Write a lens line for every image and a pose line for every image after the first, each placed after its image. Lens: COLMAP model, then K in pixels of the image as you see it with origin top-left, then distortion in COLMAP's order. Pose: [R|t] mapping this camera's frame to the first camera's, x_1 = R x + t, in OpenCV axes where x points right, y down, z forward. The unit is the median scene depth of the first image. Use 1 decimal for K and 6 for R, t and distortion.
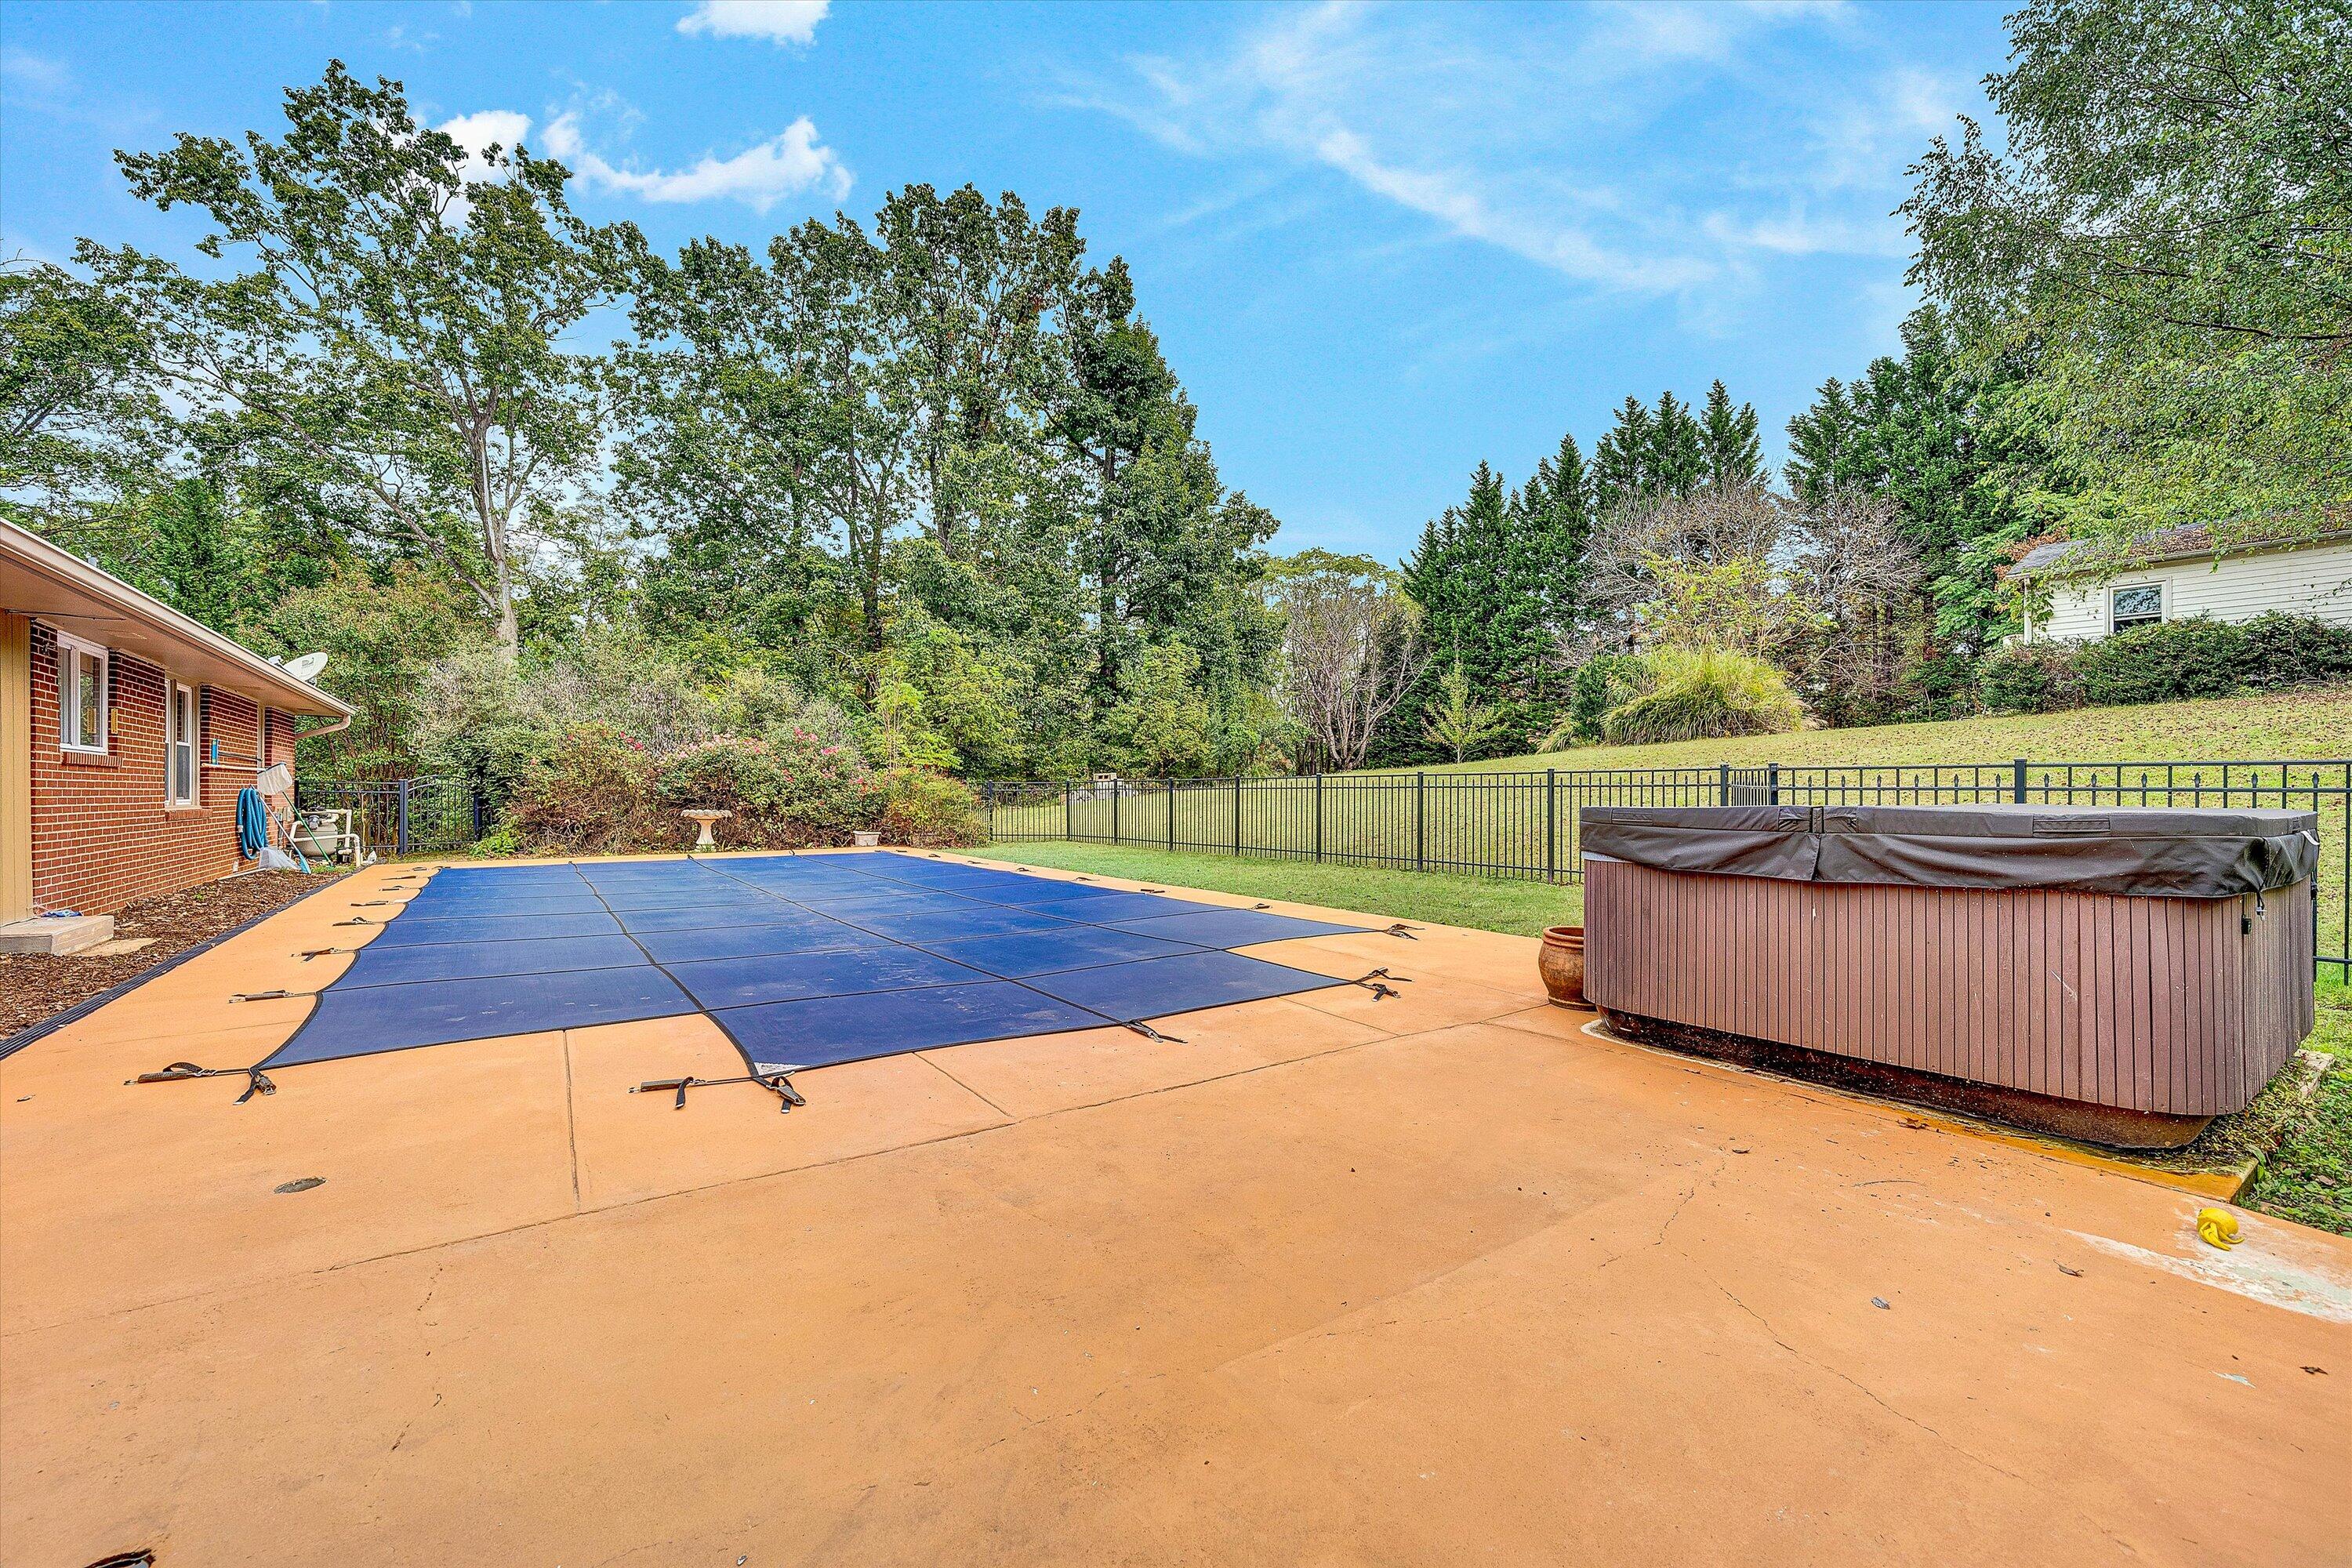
lens RADIAL K [[939.1, 0, 1178.2], [0, 939.1, 785.4], [0, 0, 1]] dist [-0.001709, 0.000698]
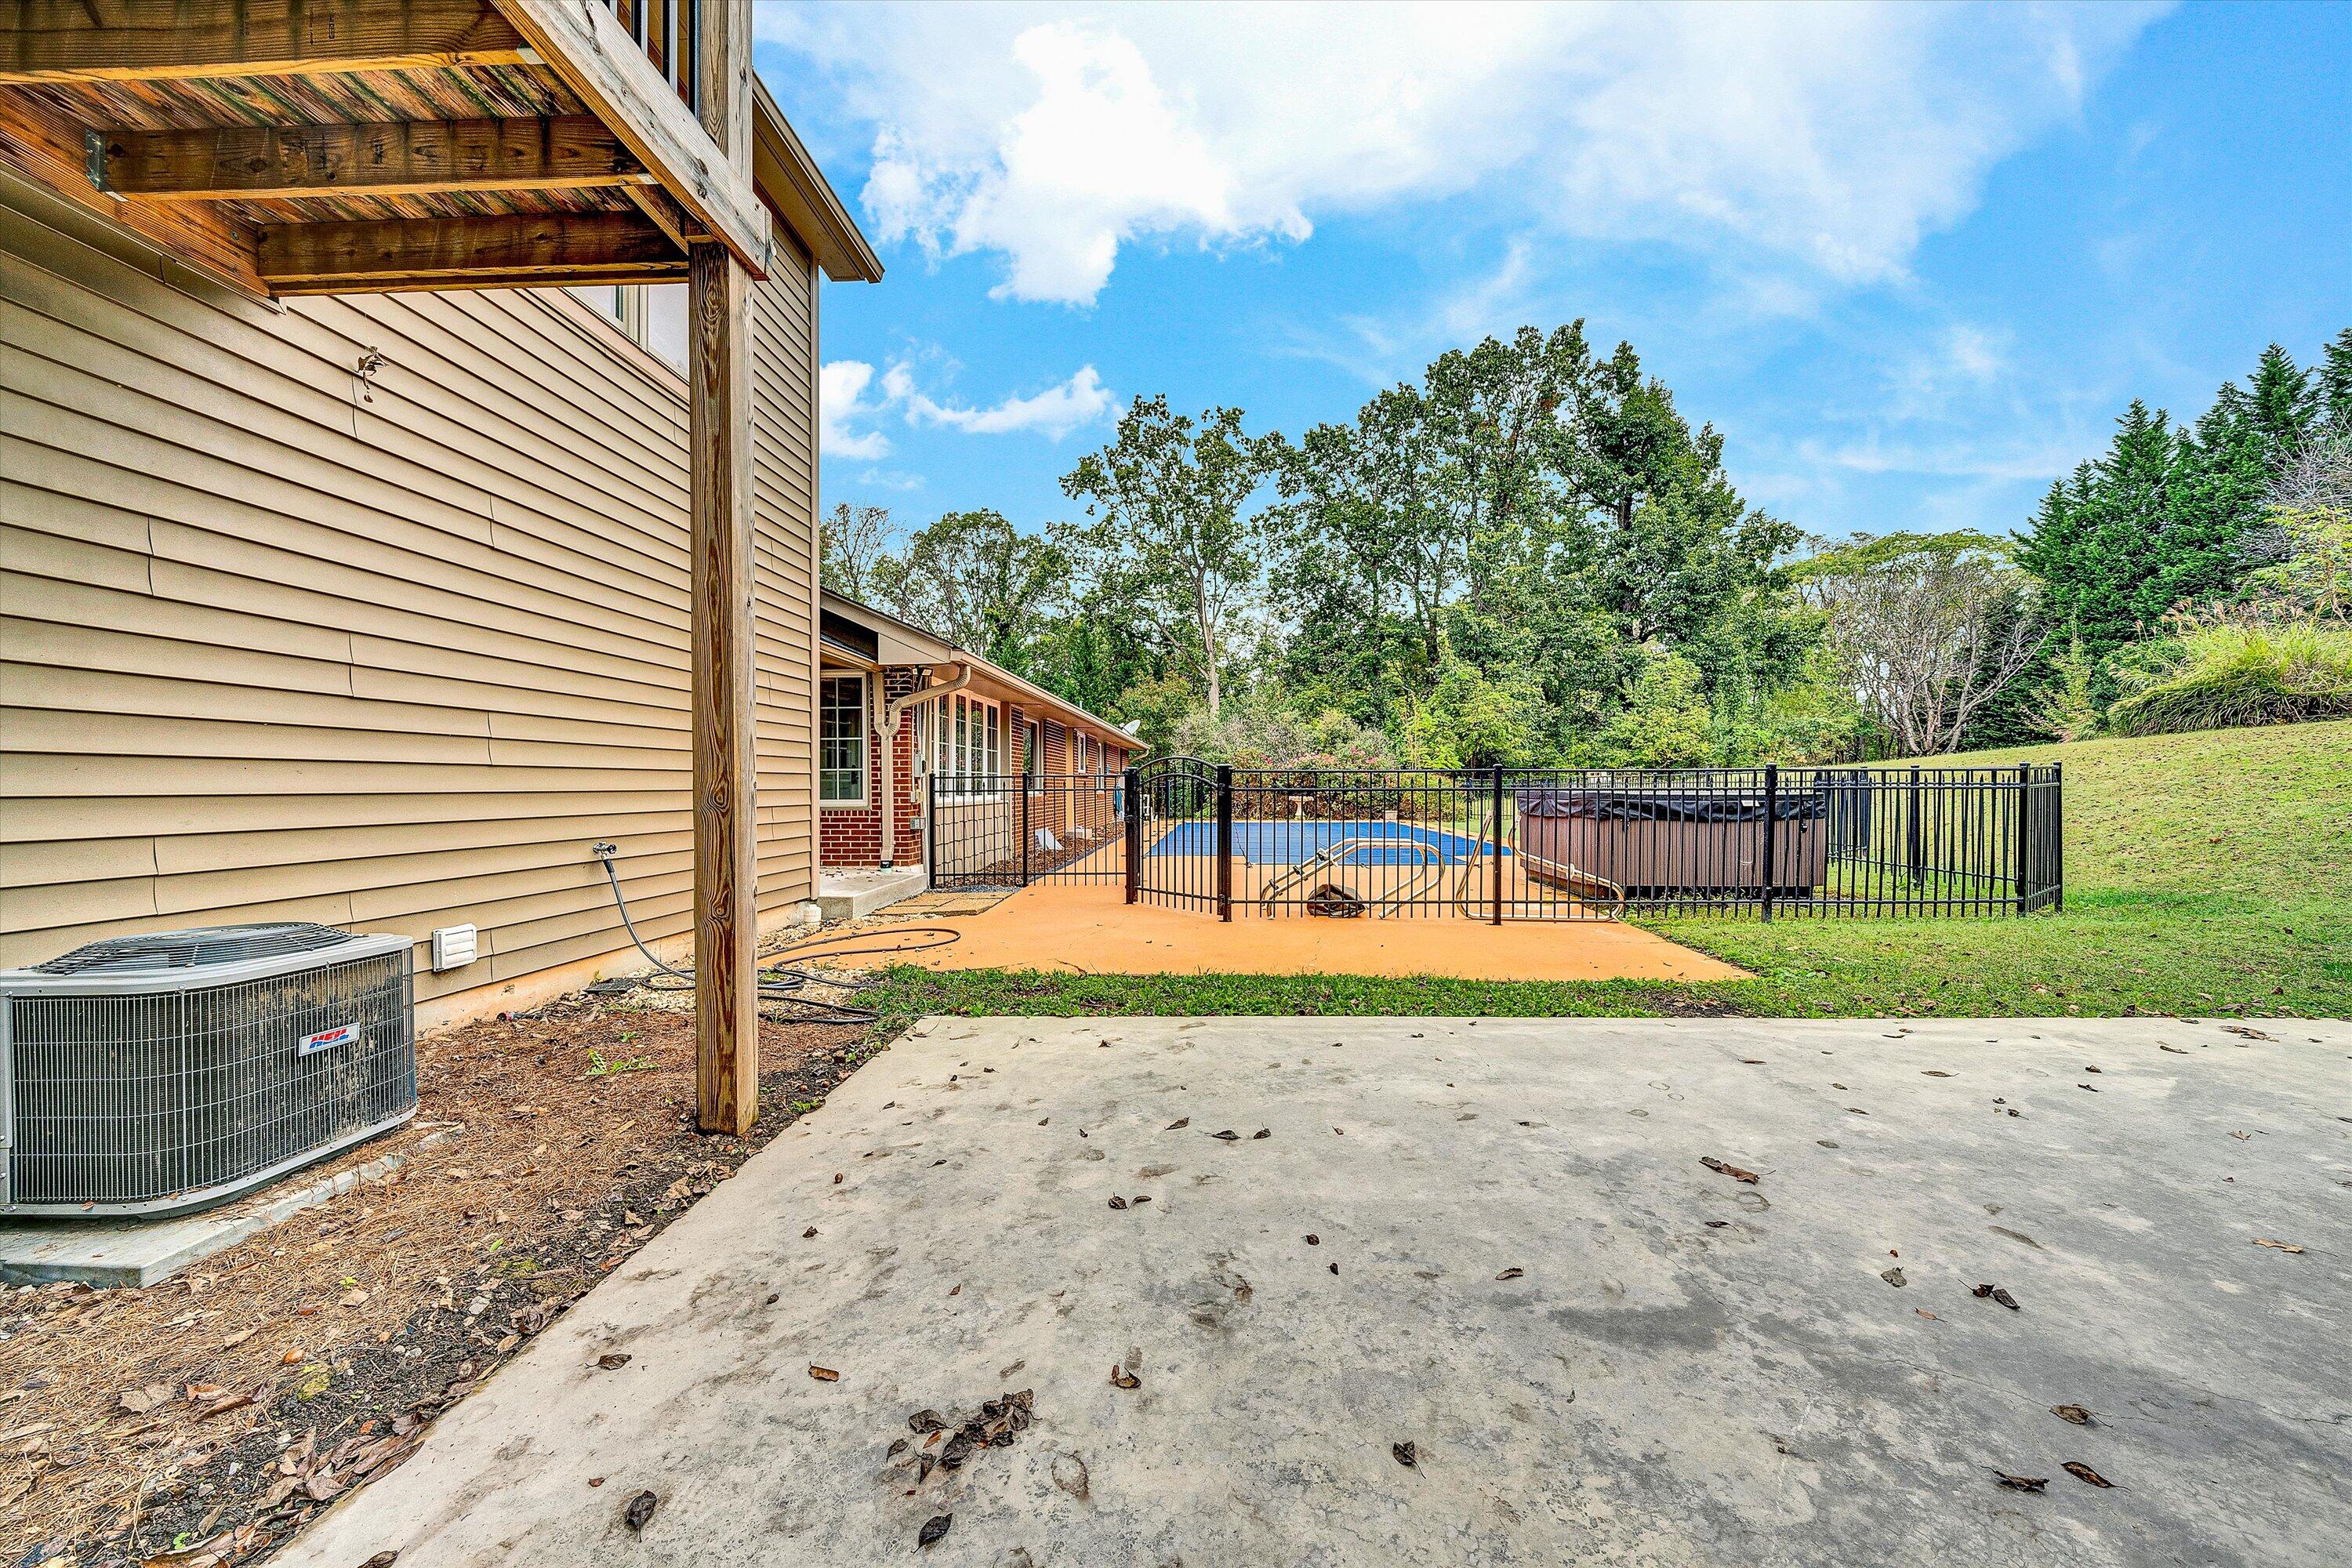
lens RADIAL K [[1018.6, 0, 1175.7], [0, 1018.6, 790.2], [0, 0, 1]] dist [-0.000509, -0.000224]
pose [[0.777864, 0.000814, -0.628432, 0.358227], [0.005756, 0.999948, 0.008419, -0.002270], [0.628406, -0.010166, 0.777819, -0.441732]]
